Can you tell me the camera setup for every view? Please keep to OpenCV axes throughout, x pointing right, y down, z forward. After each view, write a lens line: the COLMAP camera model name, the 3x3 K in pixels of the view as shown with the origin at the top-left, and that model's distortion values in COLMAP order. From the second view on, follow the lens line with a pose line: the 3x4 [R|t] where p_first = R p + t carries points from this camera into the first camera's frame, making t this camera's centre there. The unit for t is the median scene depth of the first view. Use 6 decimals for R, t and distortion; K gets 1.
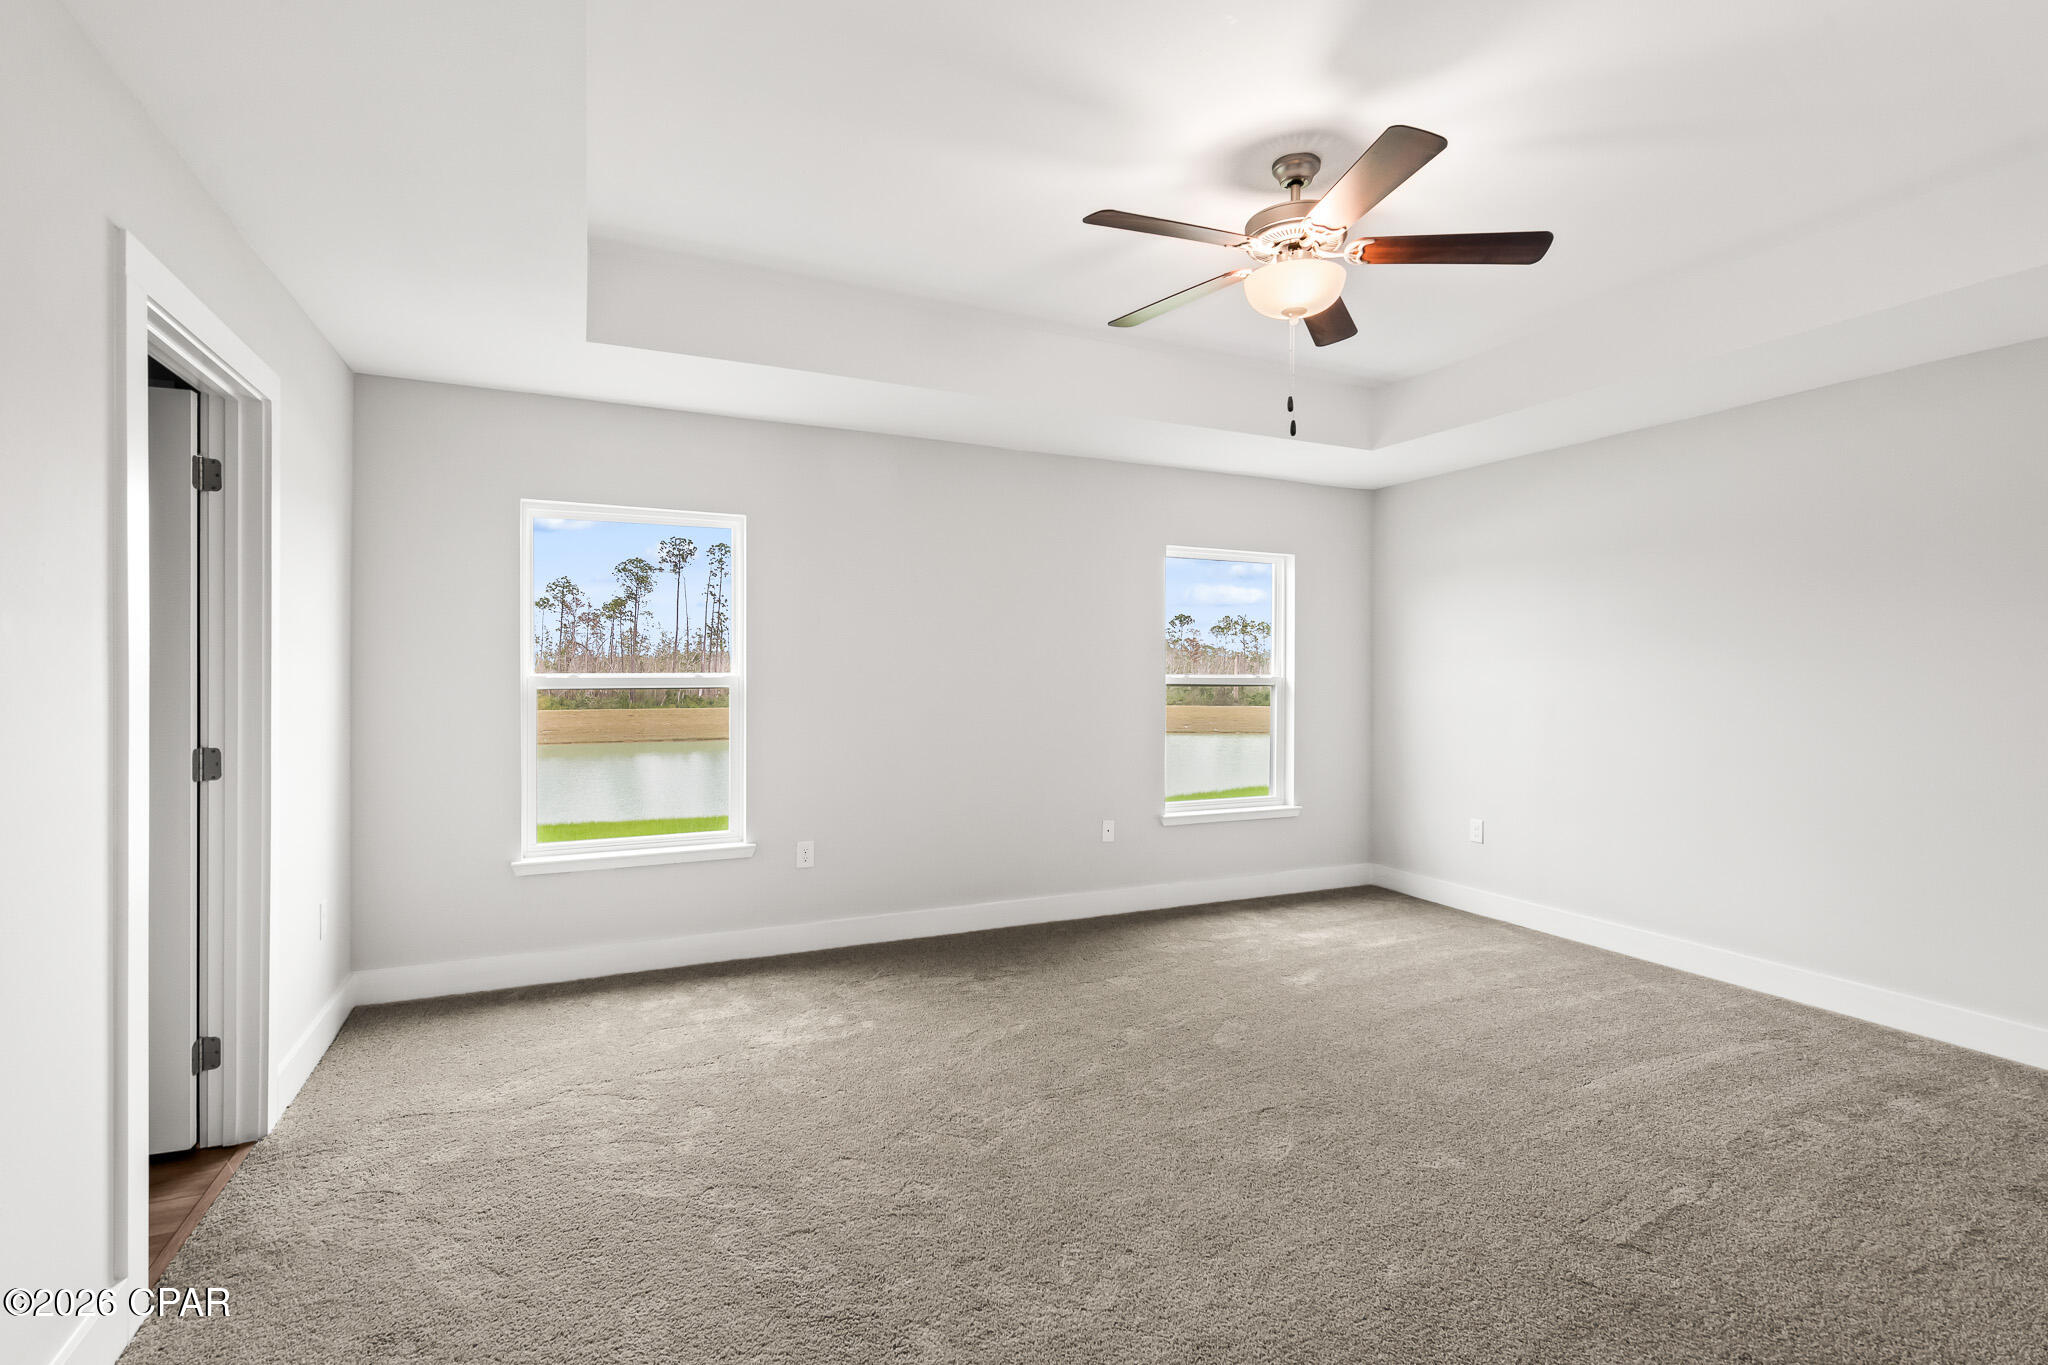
lens RADIAL K [[955.3, 0, 1020.9], [0, 955.3, 677.3], [0, 0, 1]] dist [0.005507, -0.001044]
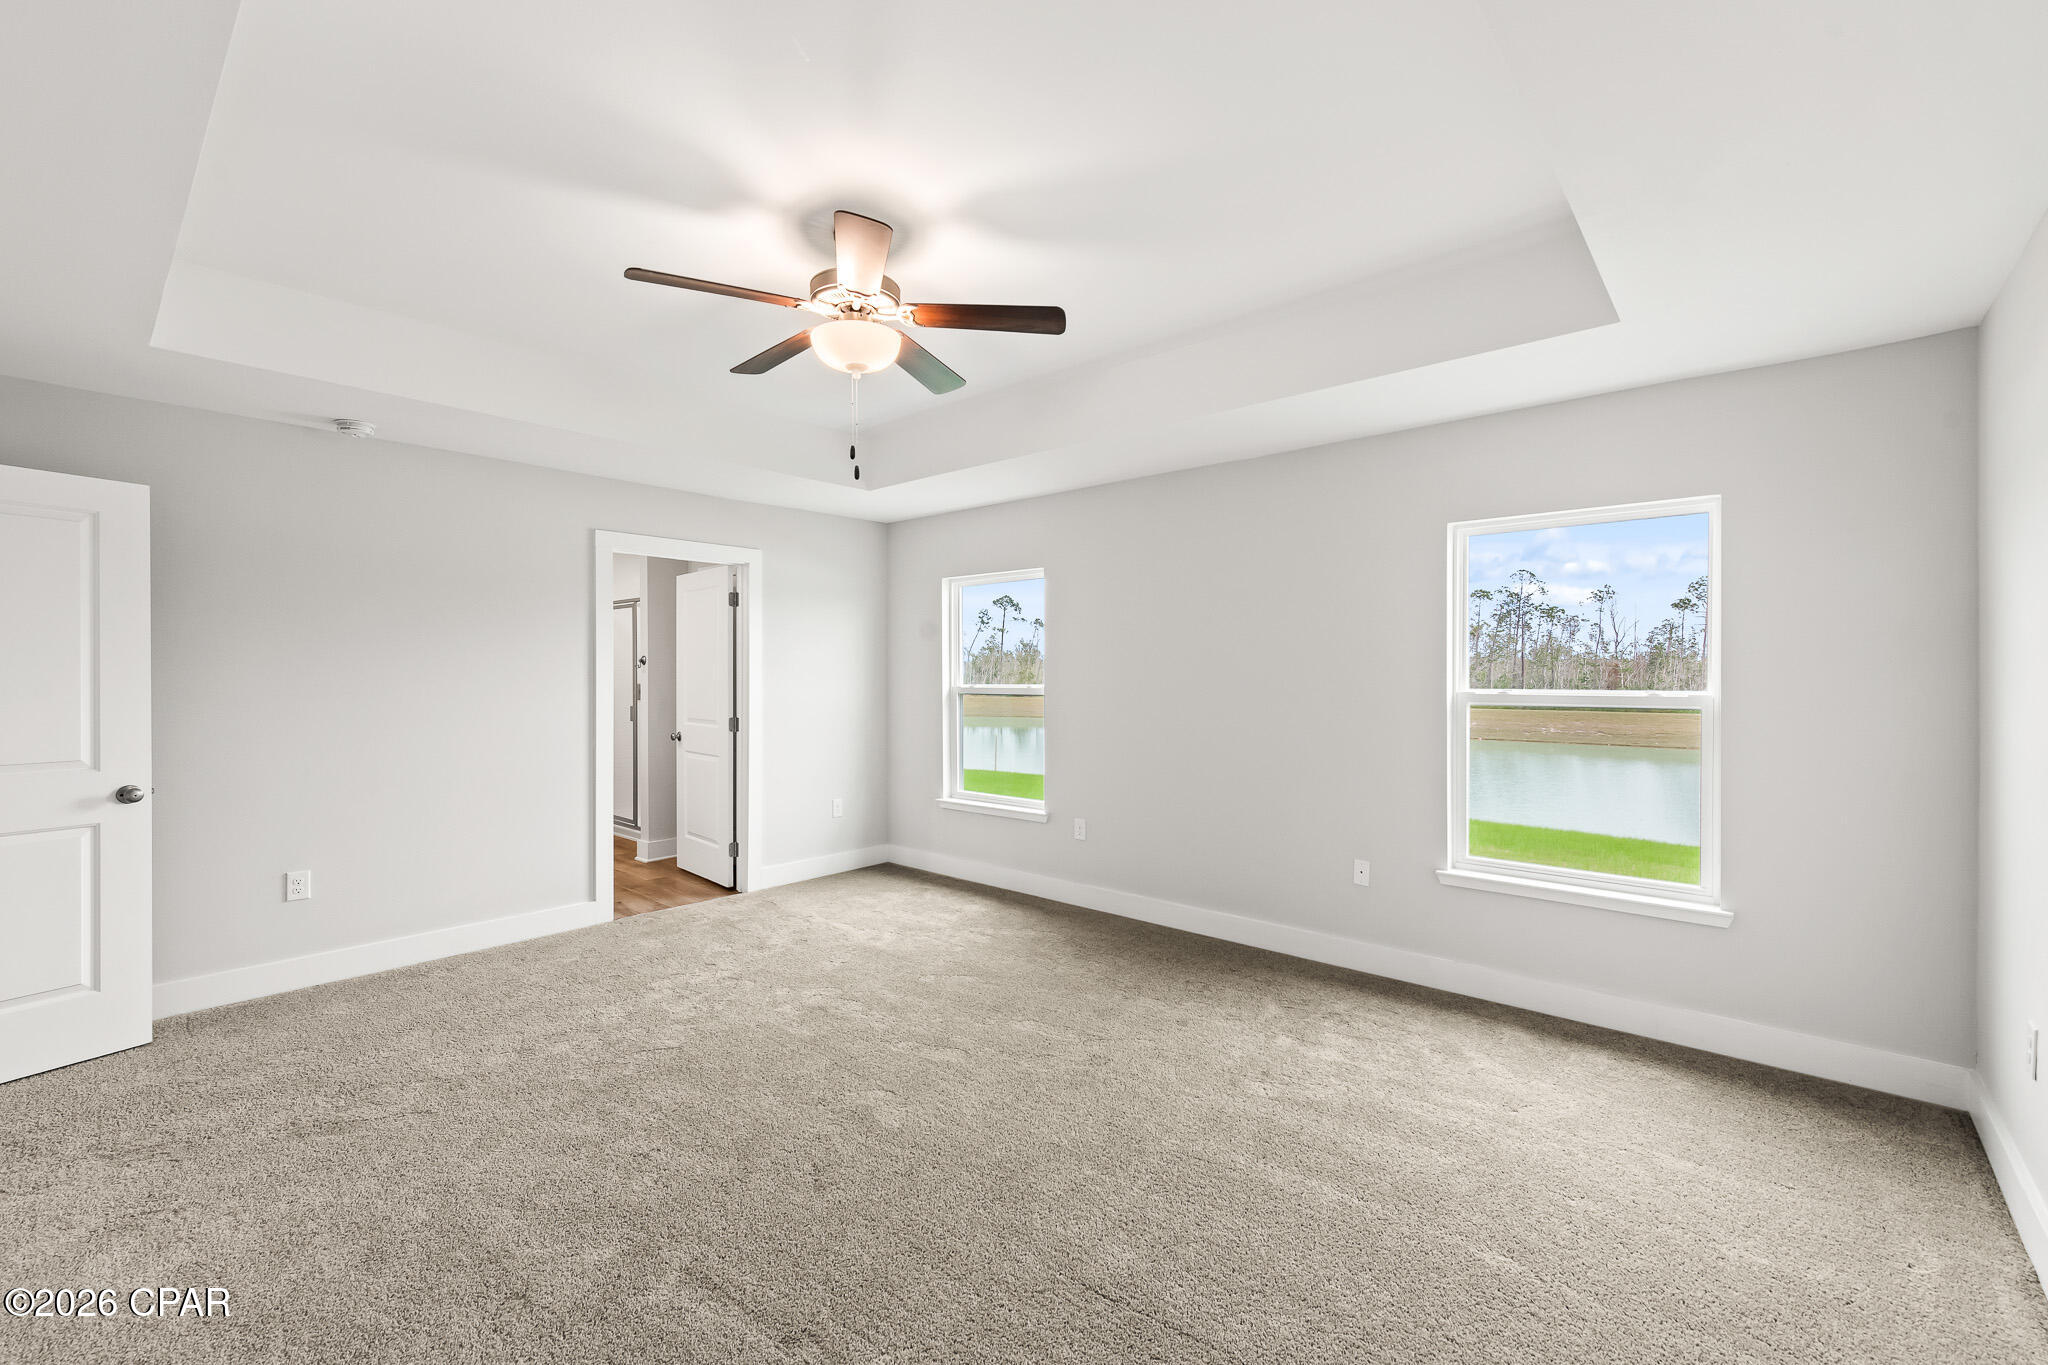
lens RADIAL K [[865.9, 0, 1016.6], [0, 865.9, 679.4], [0, 0, 1]] dist [0.003994, -0.000738]
pose [[0.383039, -0.003886, -0.923724, 0.749090], [-0.011109, 0.999899, -0.008813, -0.002788], [0.923665, 0.013637, 0.382957, 0.445110]]
